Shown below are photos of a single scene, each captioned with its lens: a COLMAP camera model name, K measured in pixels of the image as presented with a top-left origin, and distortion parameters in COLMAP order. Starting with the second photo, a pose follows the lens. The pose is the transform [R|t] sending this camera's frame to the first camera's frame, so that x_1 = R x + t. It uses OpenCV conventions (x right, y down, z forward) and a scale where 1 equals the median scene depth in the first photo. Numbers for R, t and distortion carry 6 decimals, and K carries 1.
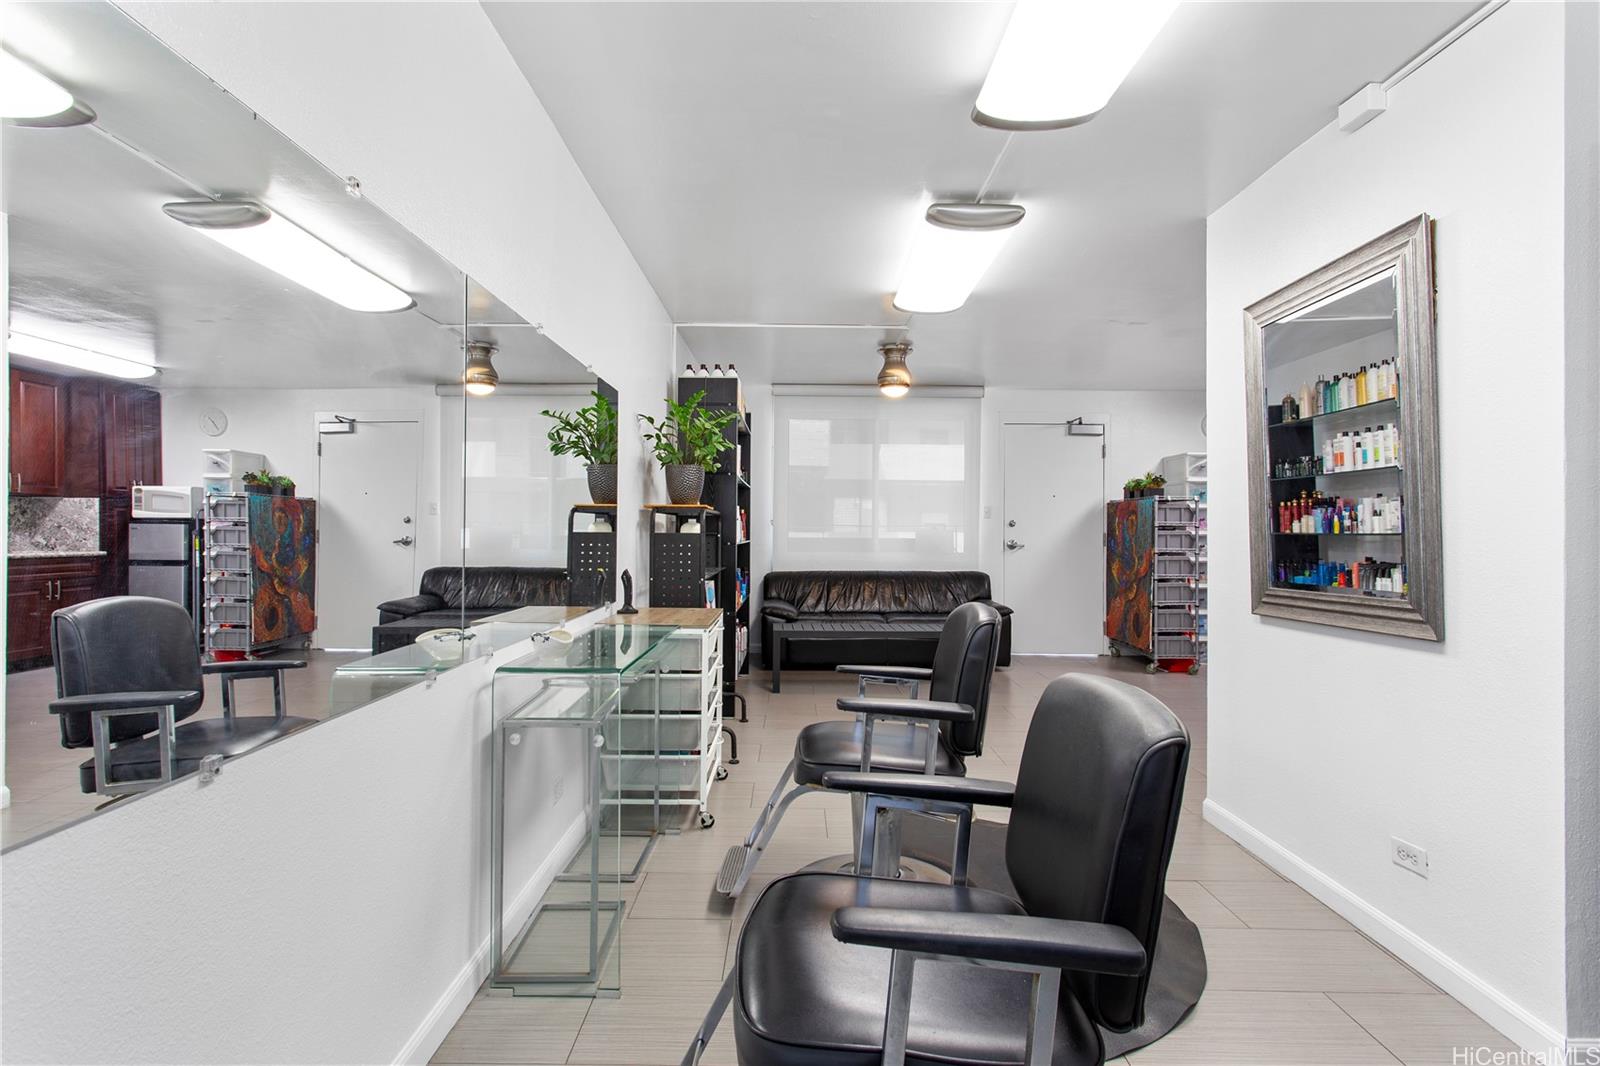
lens RADIAL K [[763.5, 0, 794.2], [0, 763.5, 522.8], [0, 0, 1]] dist [-0.003580, 0.003752]
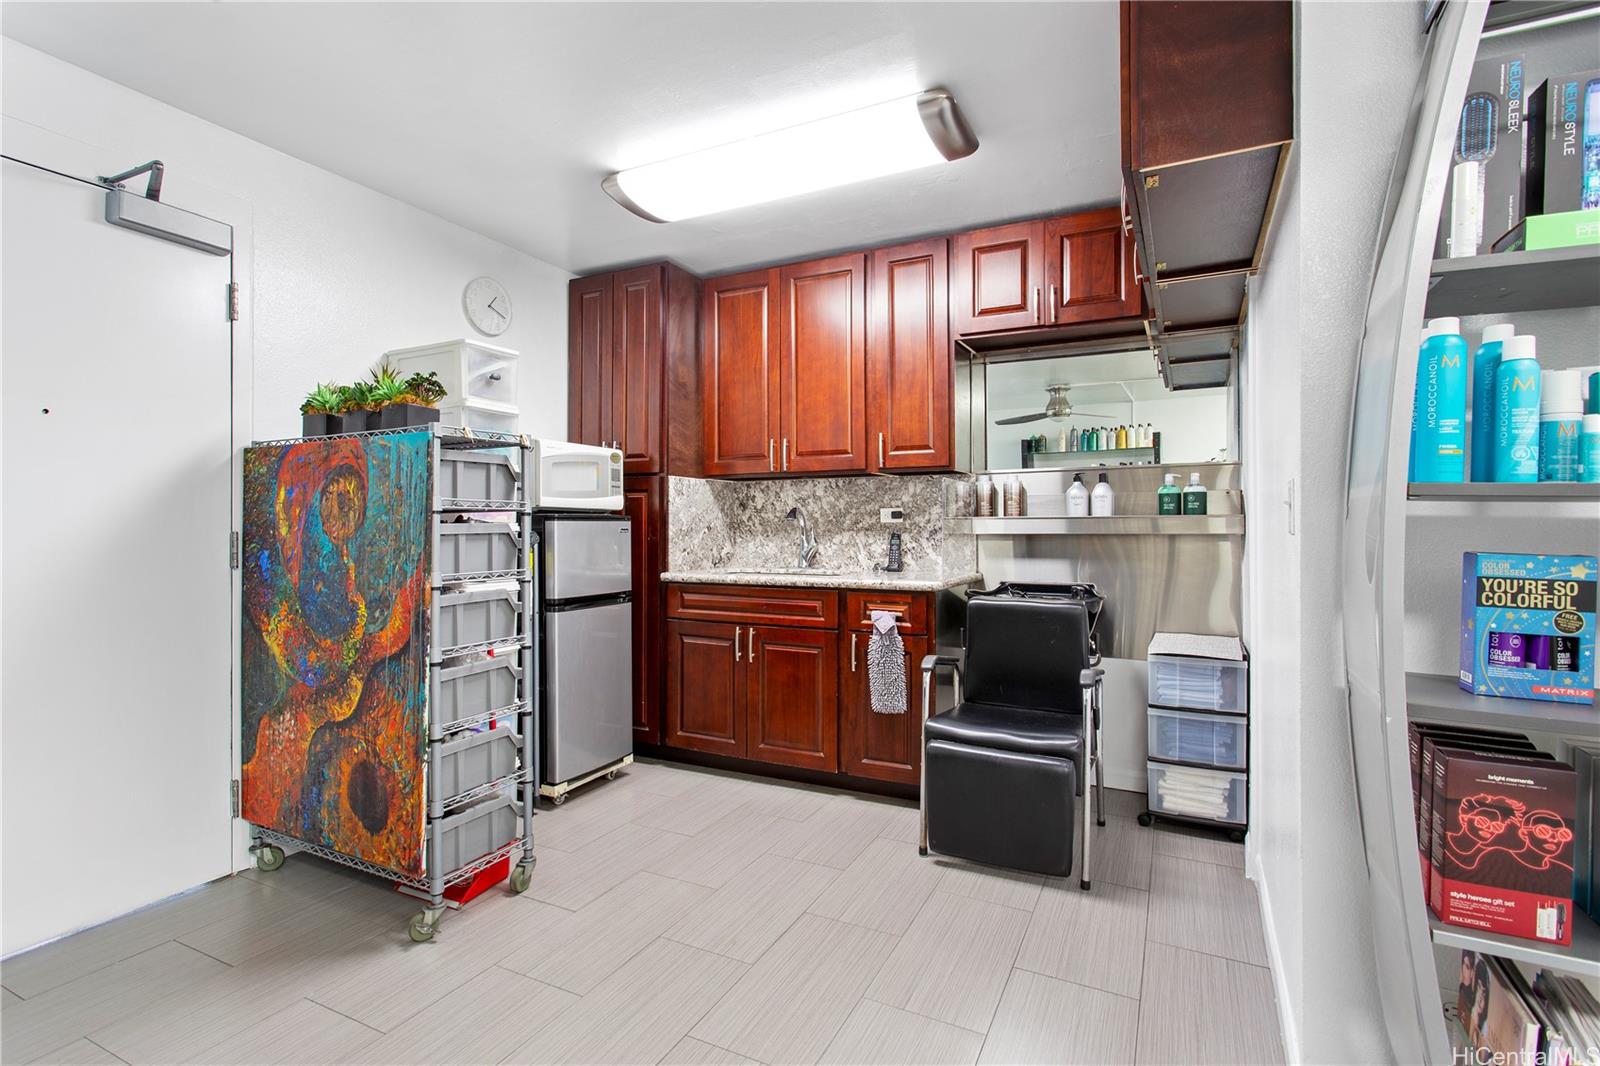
lens RADIAL K [[763.5, 0, 800.9], [0, 763.5, 520.4], [0, 0, 1]] dist [-0.003580, 0.003752]
pose [[0.444995, -0.002841, 0.895529, 0.230799], [-0.002256, 0.999988, 0.004294, 0.006945], [-0.895530, -0.003931, 0.444983, 0.679691]]
